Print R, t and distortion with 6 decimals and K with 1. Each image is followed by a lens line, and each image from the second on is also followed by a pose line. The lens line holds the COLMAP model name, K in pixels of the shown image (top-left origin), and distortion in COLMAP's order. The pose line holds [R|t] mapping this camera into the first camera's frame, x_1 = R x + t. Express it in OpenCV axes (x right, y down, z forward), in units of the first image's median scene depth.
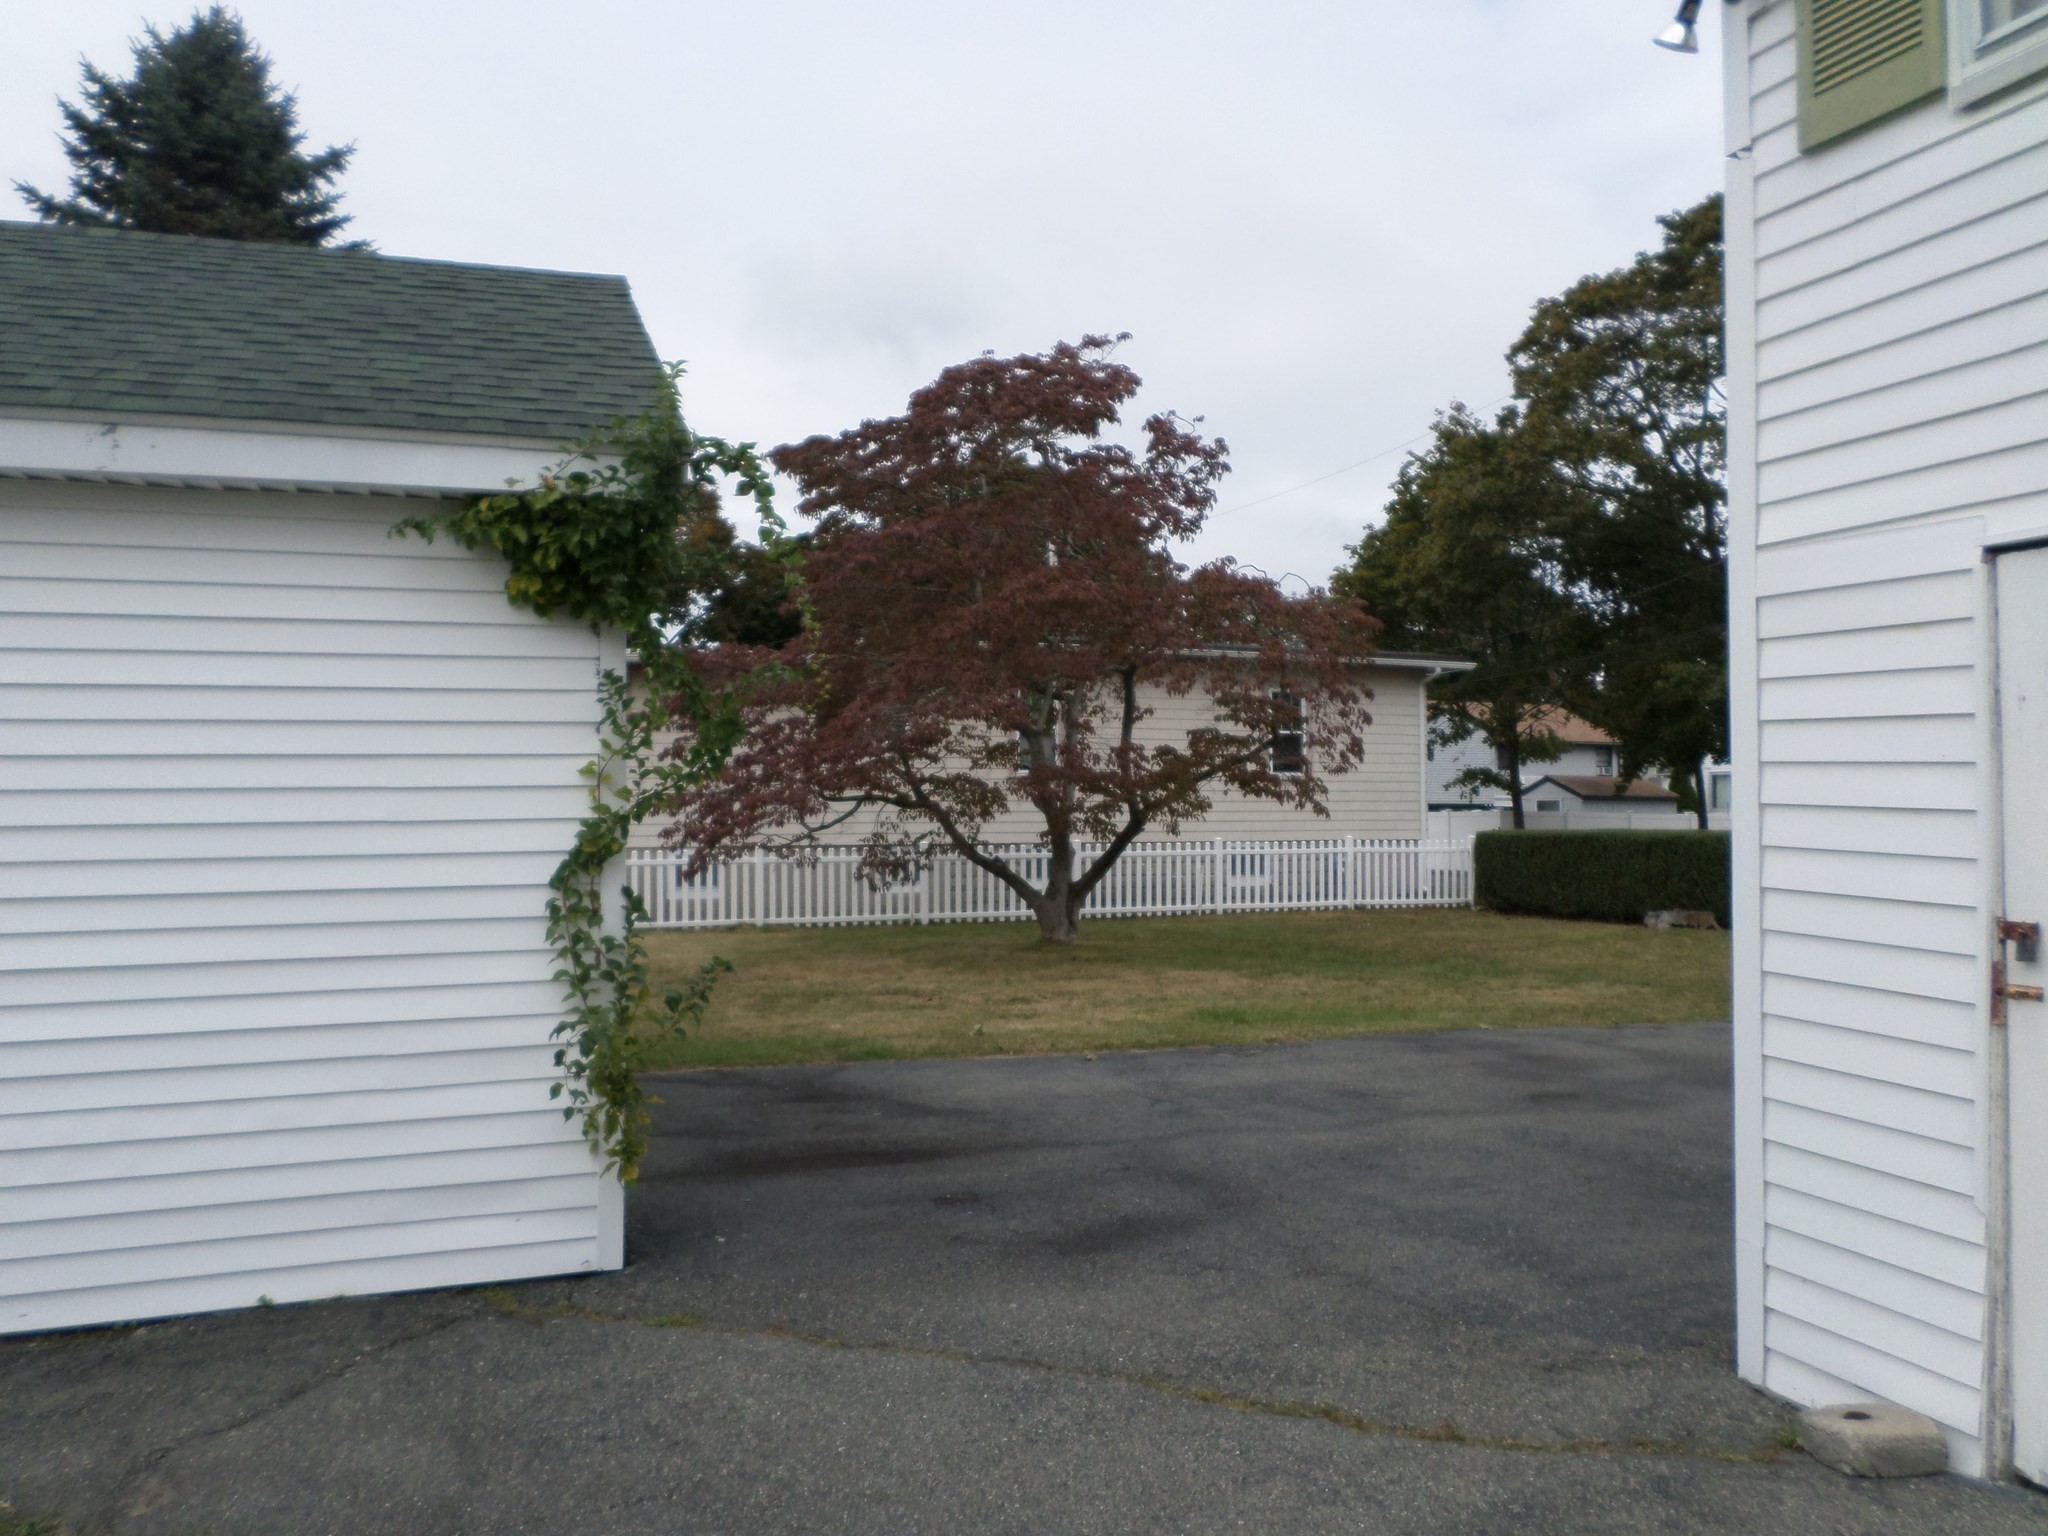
lens RADIAL K [[1545.5, 0, 1024.0], [0, 1545.5, 768.0], [0, 0, 1]] dist [0.033672, -0.035098]
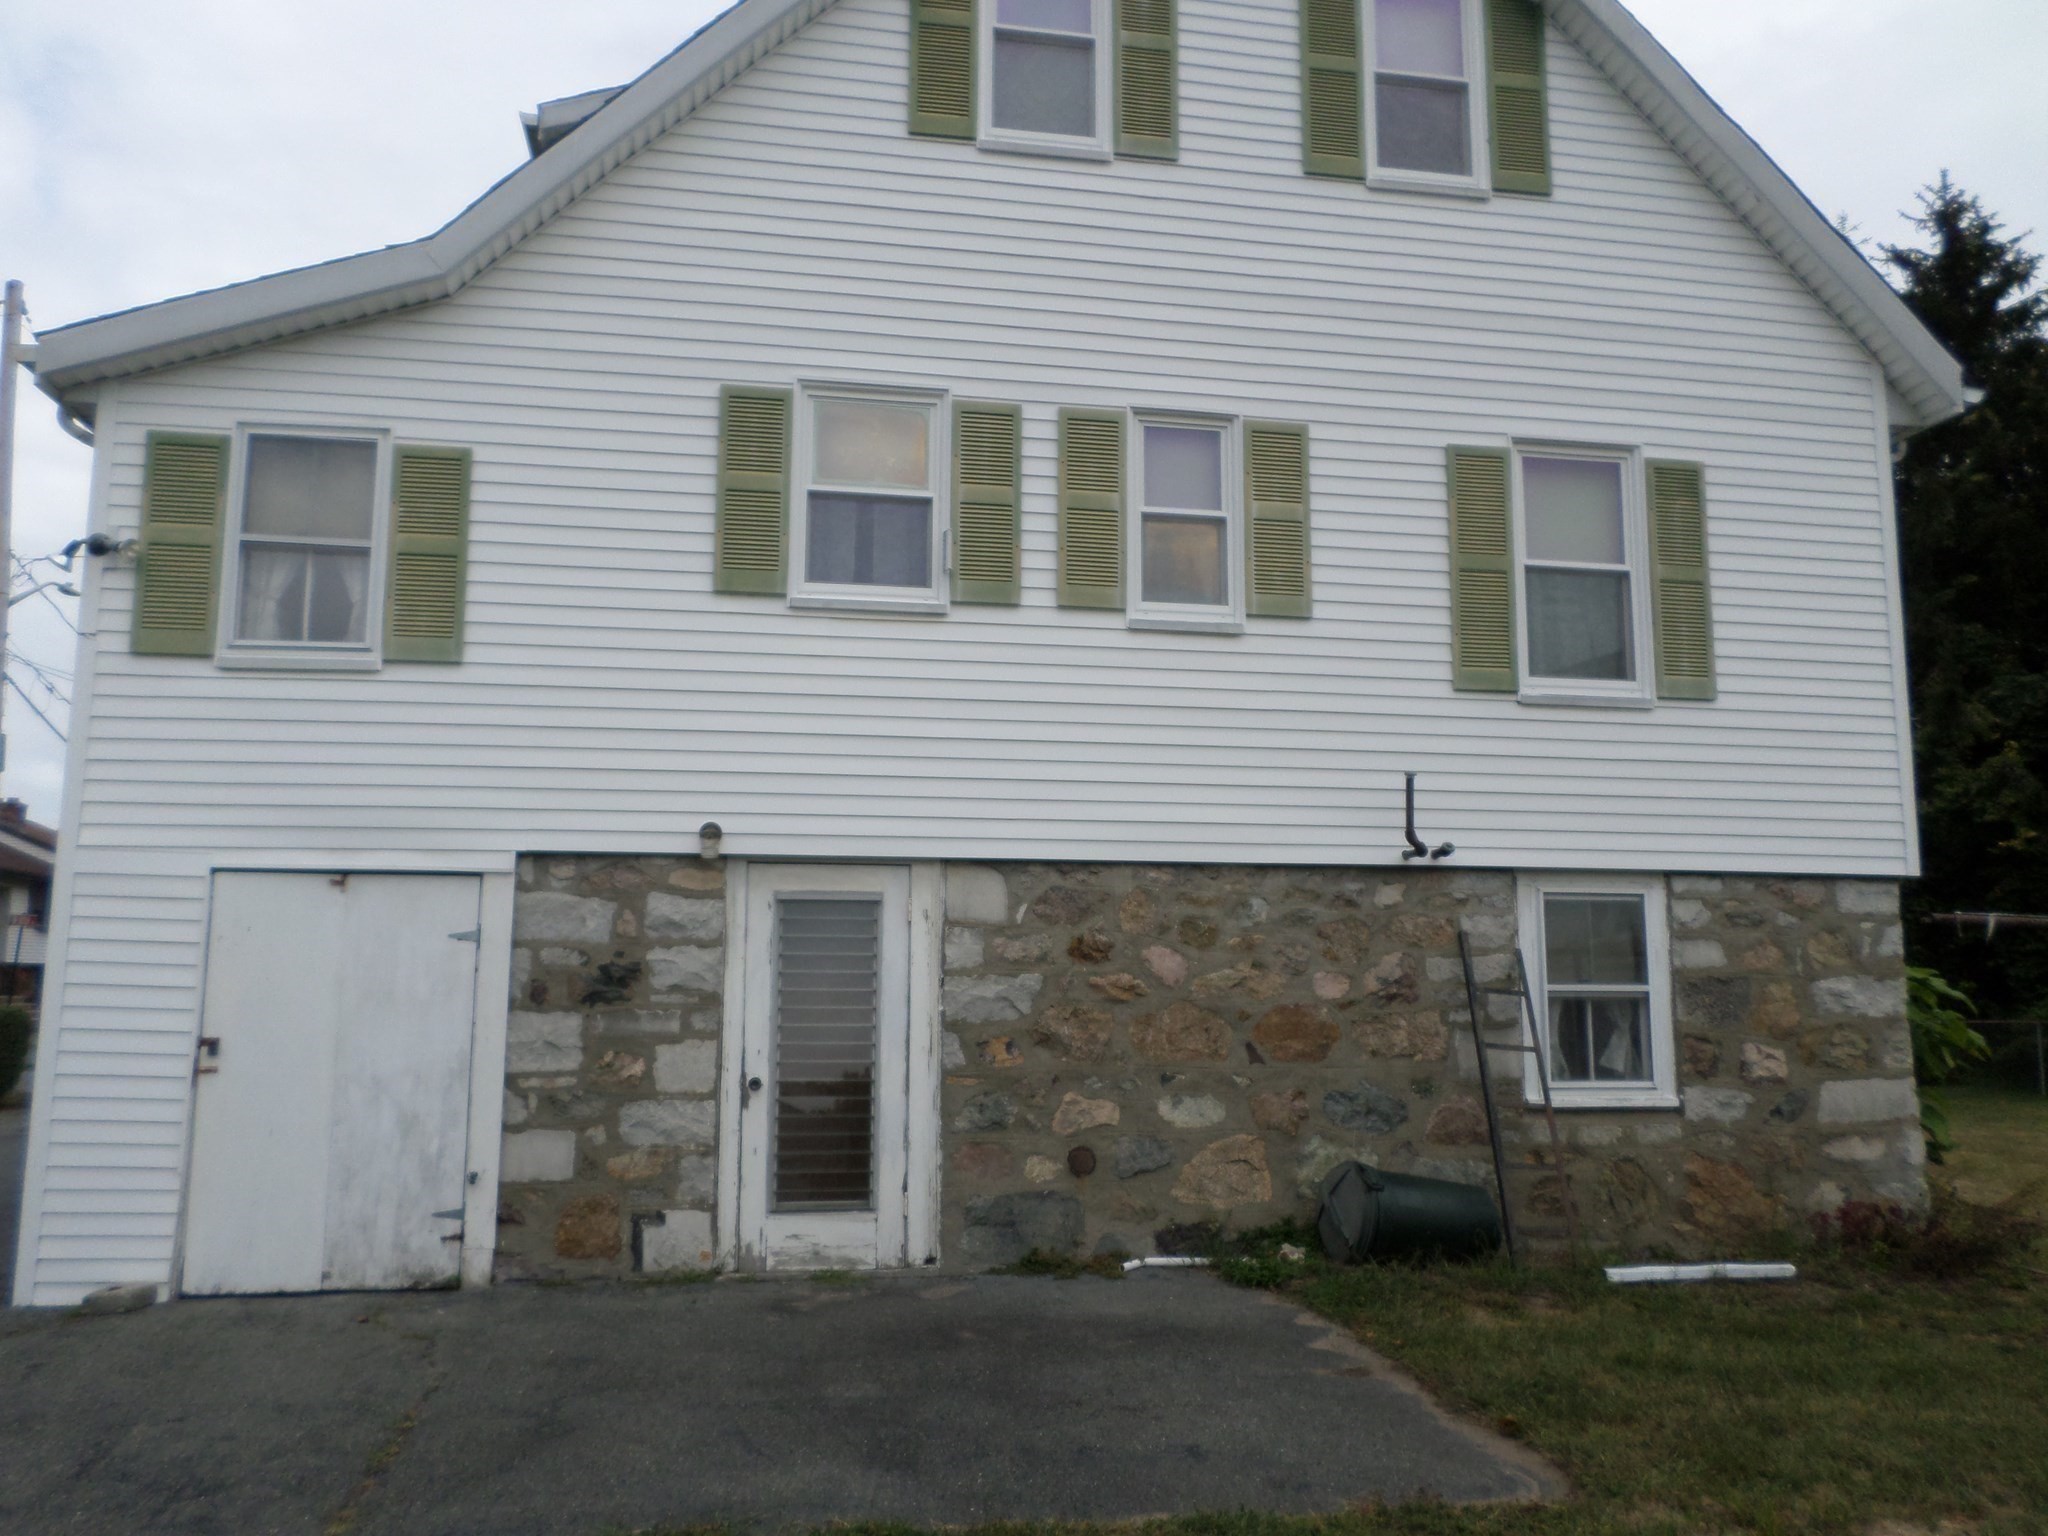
lens RADIAL K [[1550.2, 0, 1024.0], [0, 1550.2, 768.0], [0, 0, 1]] dist [-0.012309, -0.002327]
pose [[0.197952, 0.138763, 0.970340, -1.073570], [-0.033139, 0.990311, -0.134858, -0.019918], [-0.979651, -0.005461, 0.200633, -0.472775]]
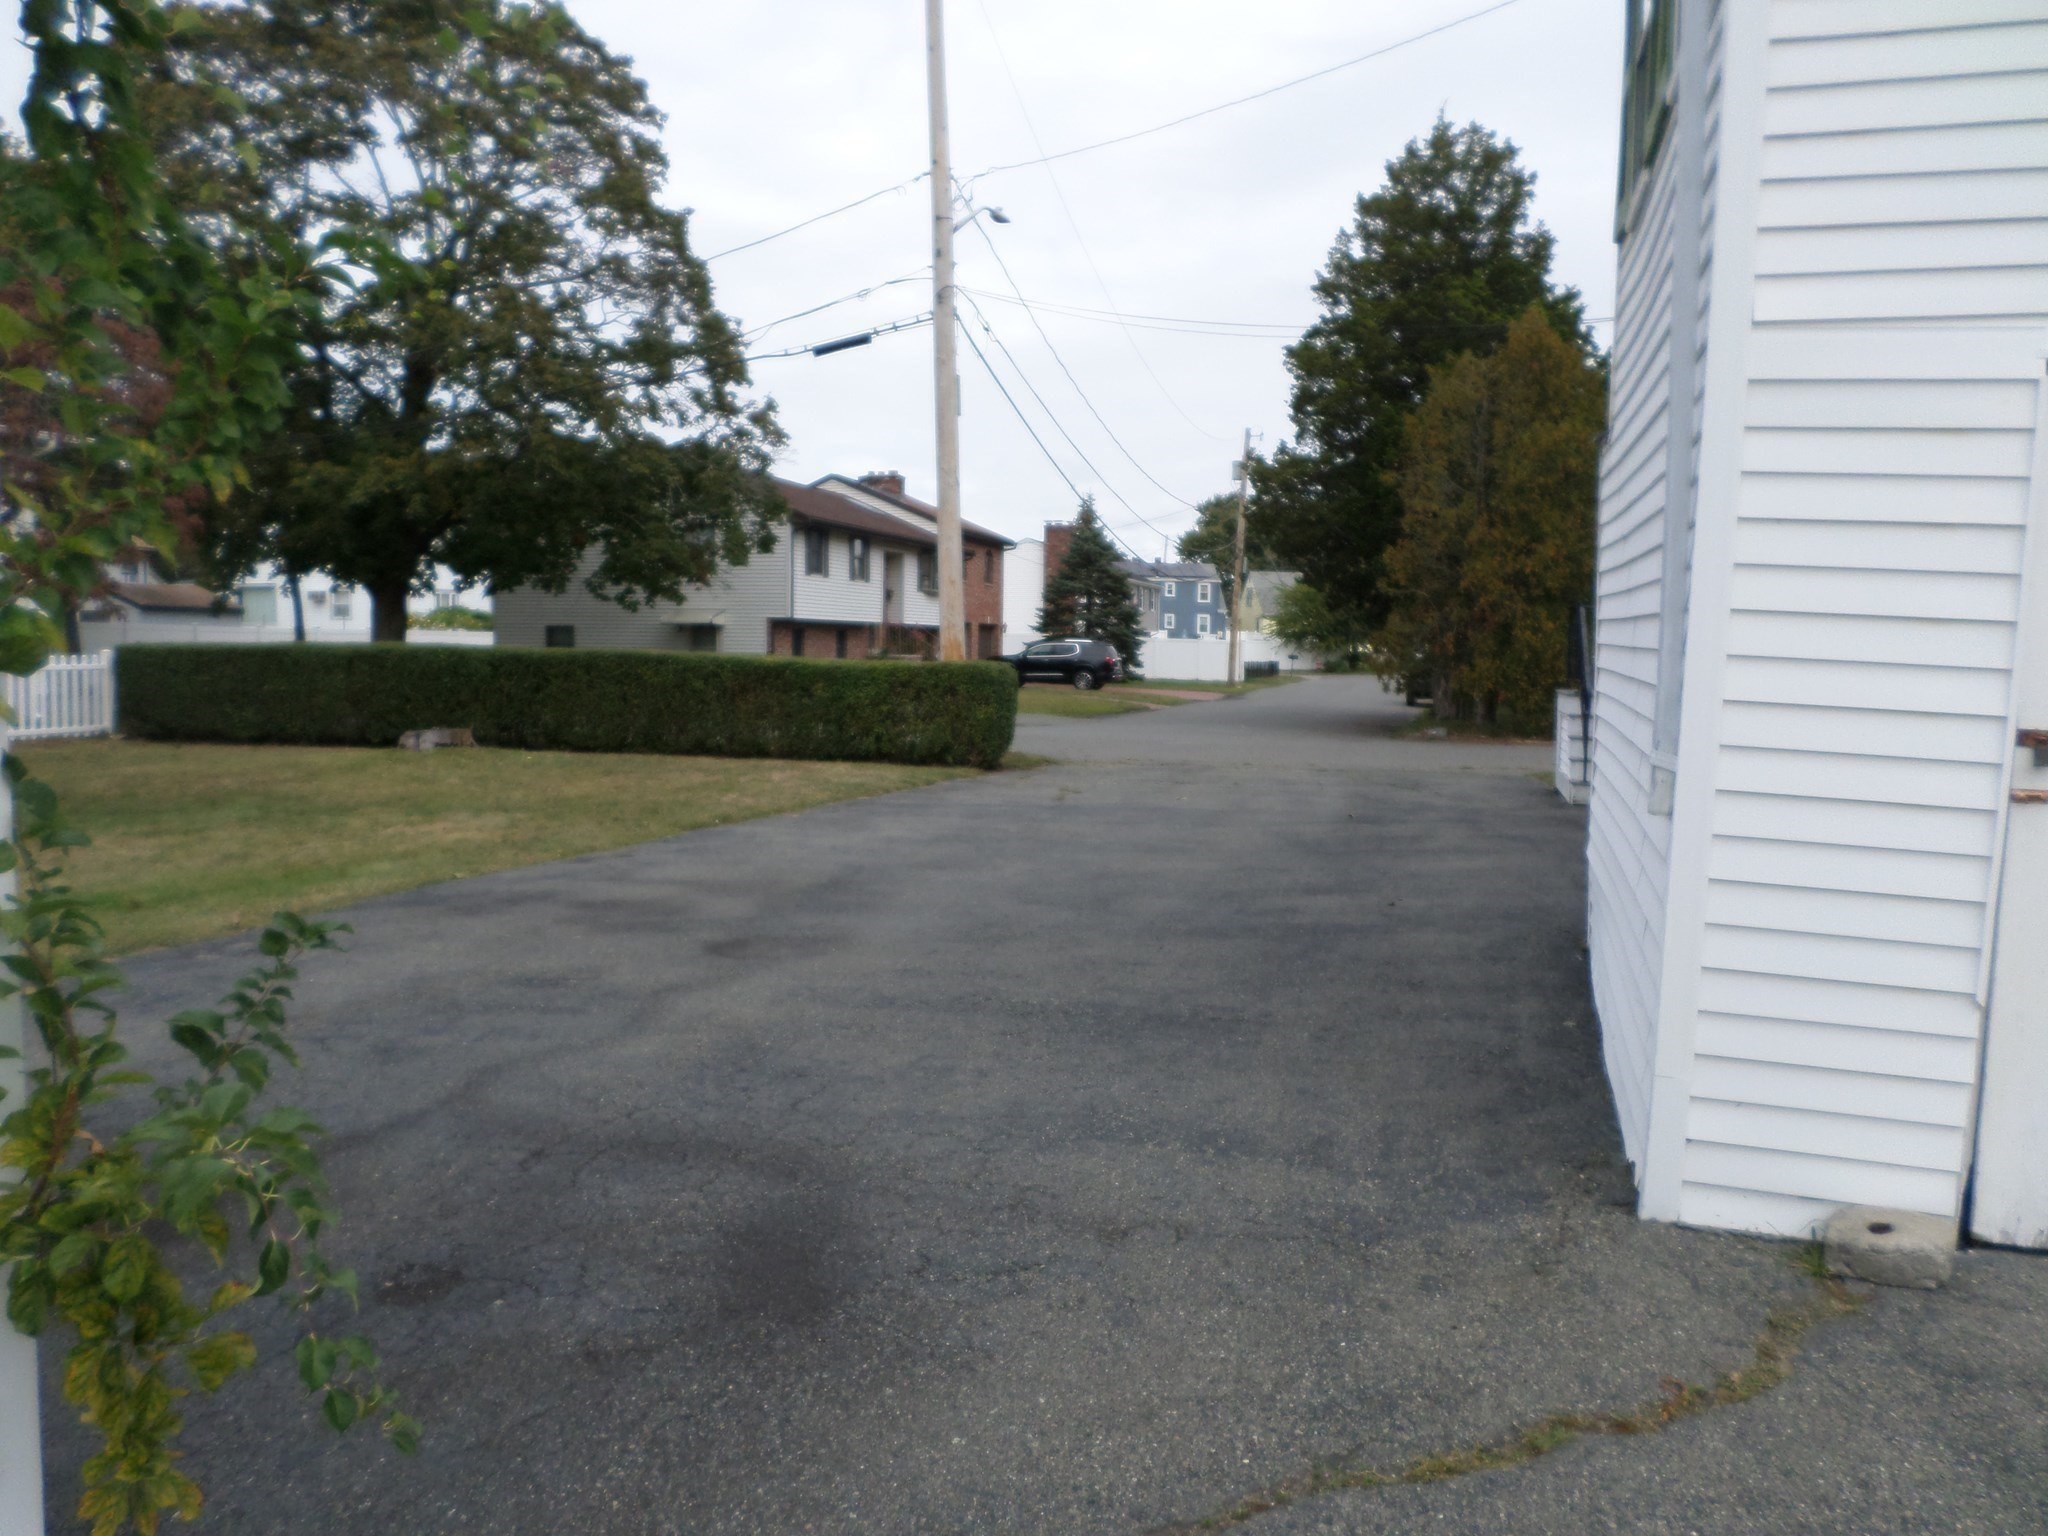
lens RADIAL K [[1545.5, 0, 1024.0], [0, 1545.5, 768.0], [0, 0, 1]] dist [0.033672, -0.035098]
pose [[0.619565, -0.050407, 0.783325, -0.485223], [-0.041036, 0.994491, 0.096453, 0.041669], [-0.783872, -0.091904, 0.614084, 0.717005]]
